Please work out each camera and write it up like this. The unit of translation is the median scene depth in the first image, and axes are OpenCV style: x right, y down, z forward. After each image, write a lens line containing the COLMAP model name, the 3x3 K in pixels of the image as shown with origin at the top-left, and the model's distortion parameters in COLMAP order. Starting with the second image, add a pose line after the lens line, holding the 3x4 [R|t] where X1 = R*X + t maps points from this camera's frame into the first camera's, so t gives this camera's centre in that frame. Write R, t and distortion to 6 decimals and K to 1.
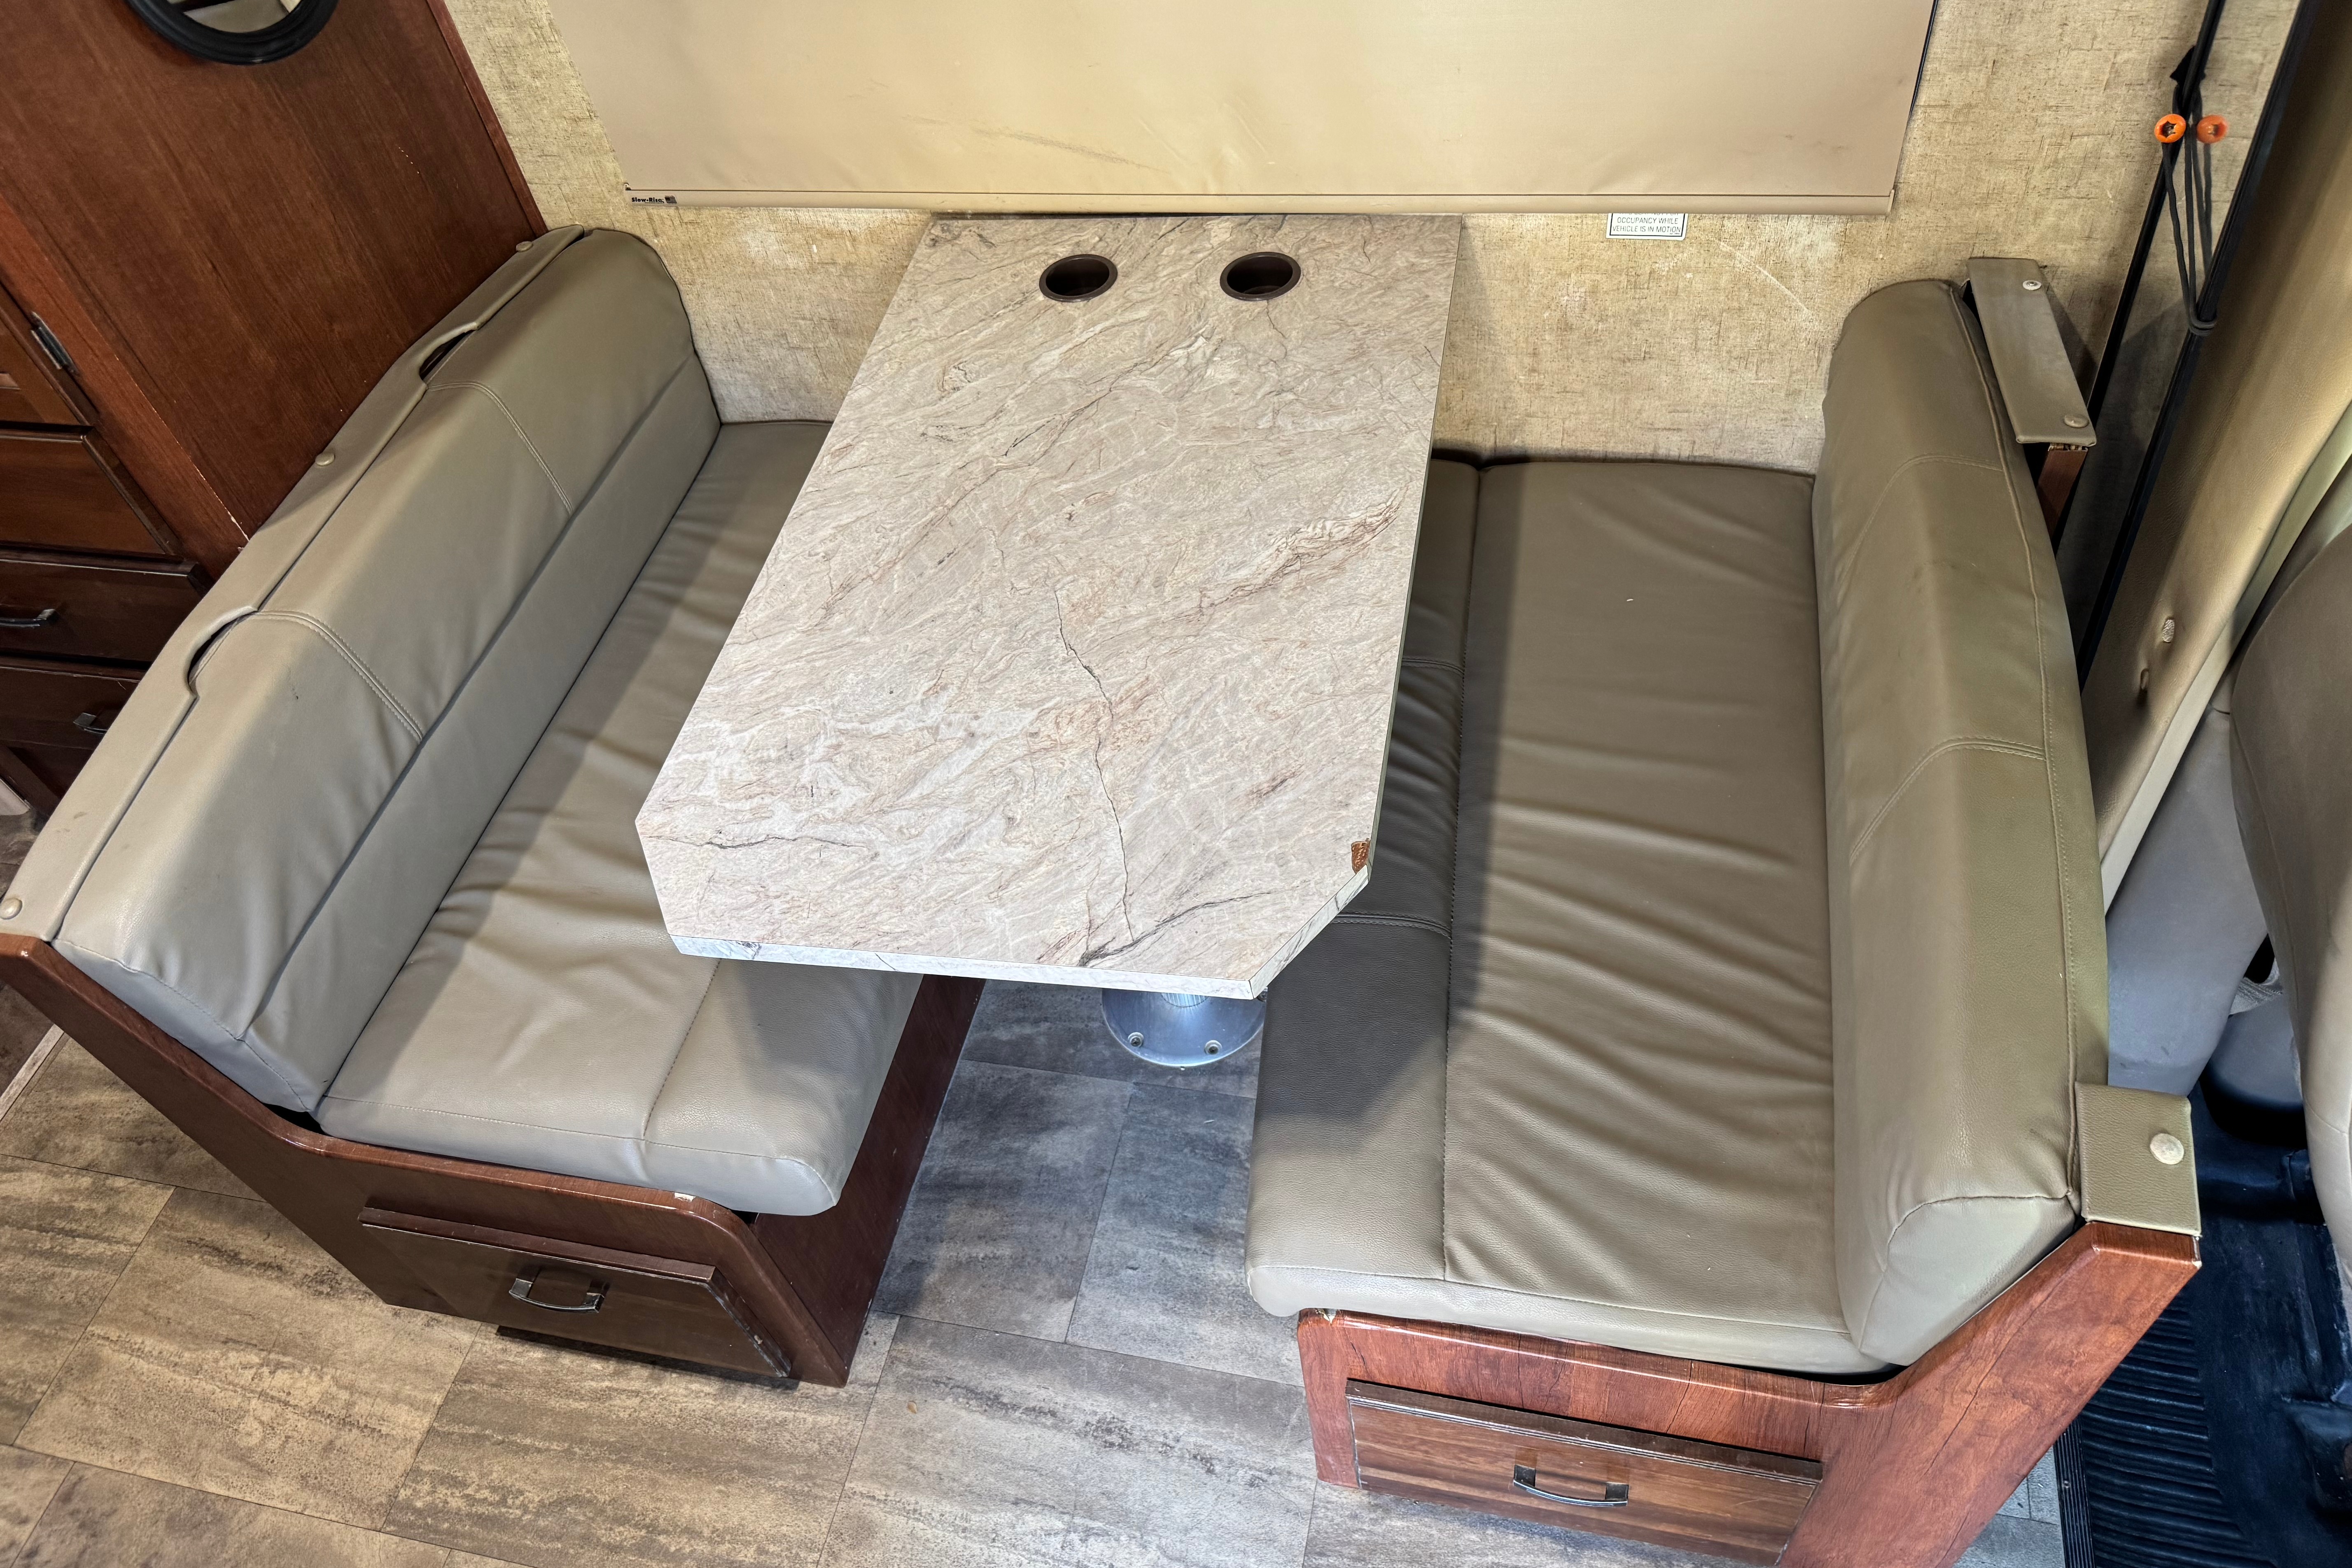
lens RADIAL K [[1655.2, 0, 1176.0], [0, 1655.2, 784.0], [0, 0, 1]] dist [0.024977, -0.026906]
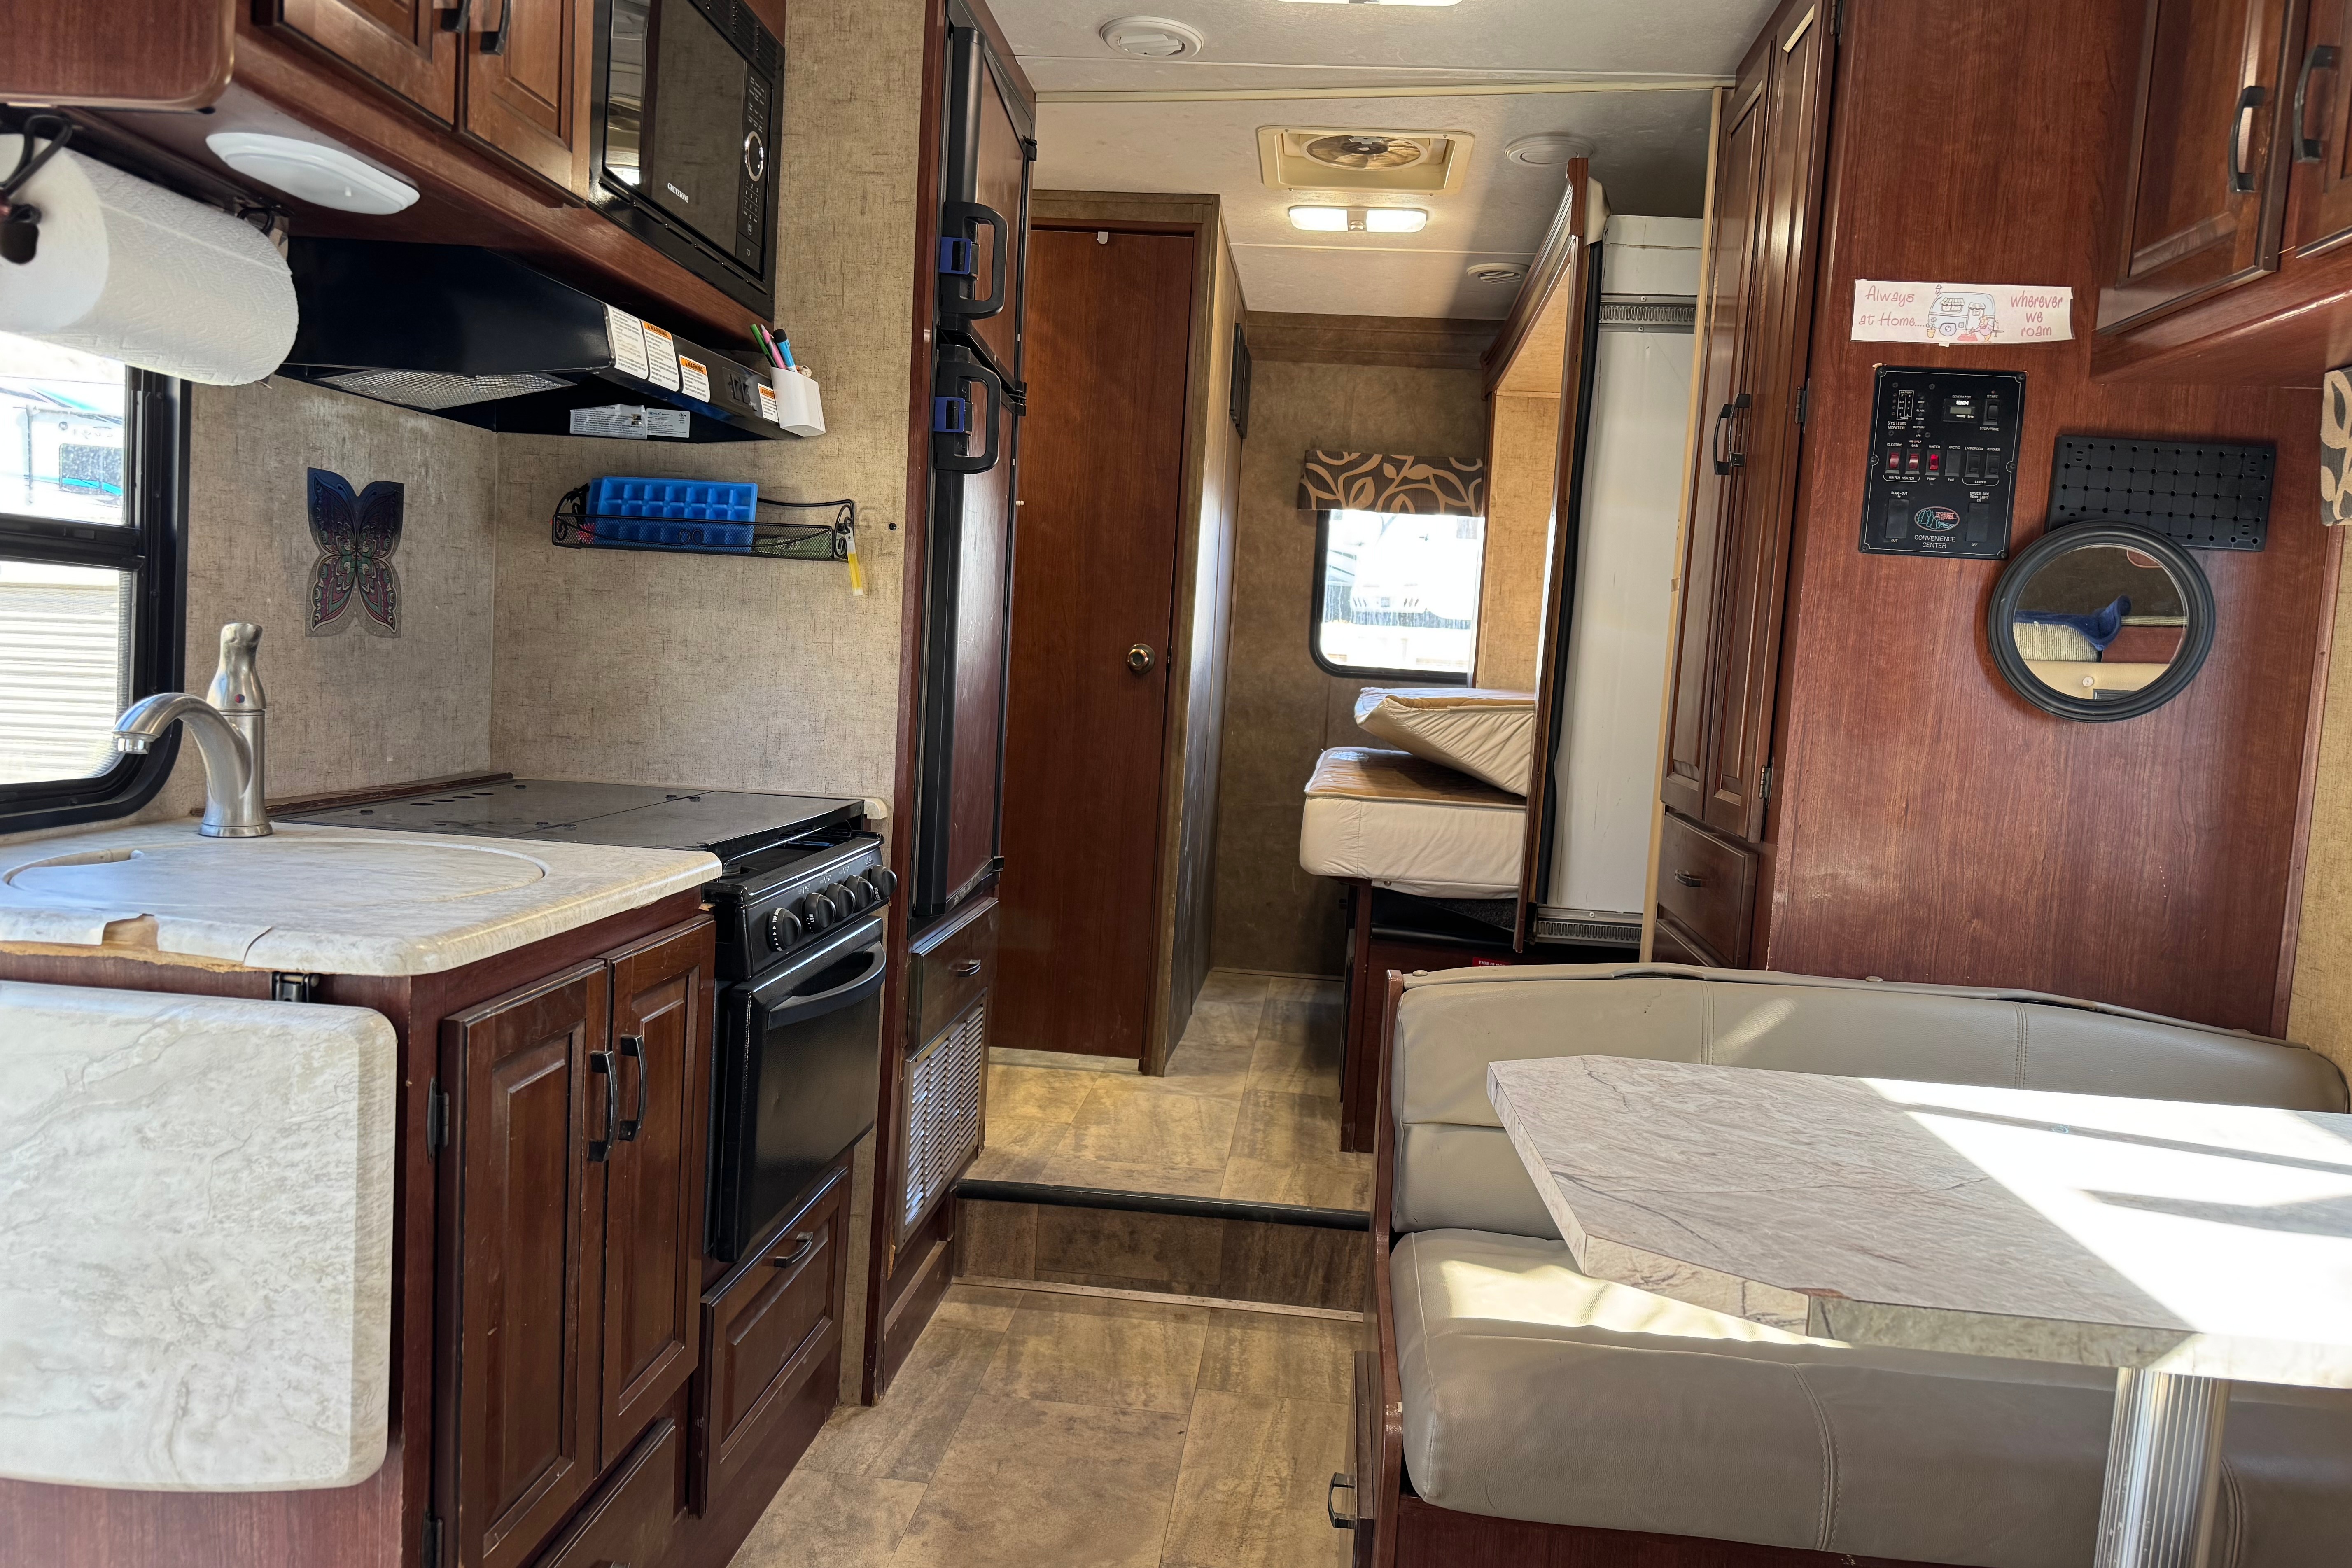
lens RADIAL K [[1619.8, 0, 1176.0], [0, 1619.8, 784.0], [0, 0, 1]] dist [-0.007599, -0.005392]
pose [[0.115857, 0.216687, -0.969342, 0.521444], [-0.803428, 0.594263, 0.036815, 0.079469], [0.584021, 0.774531, 0.242941, 0.324604]]
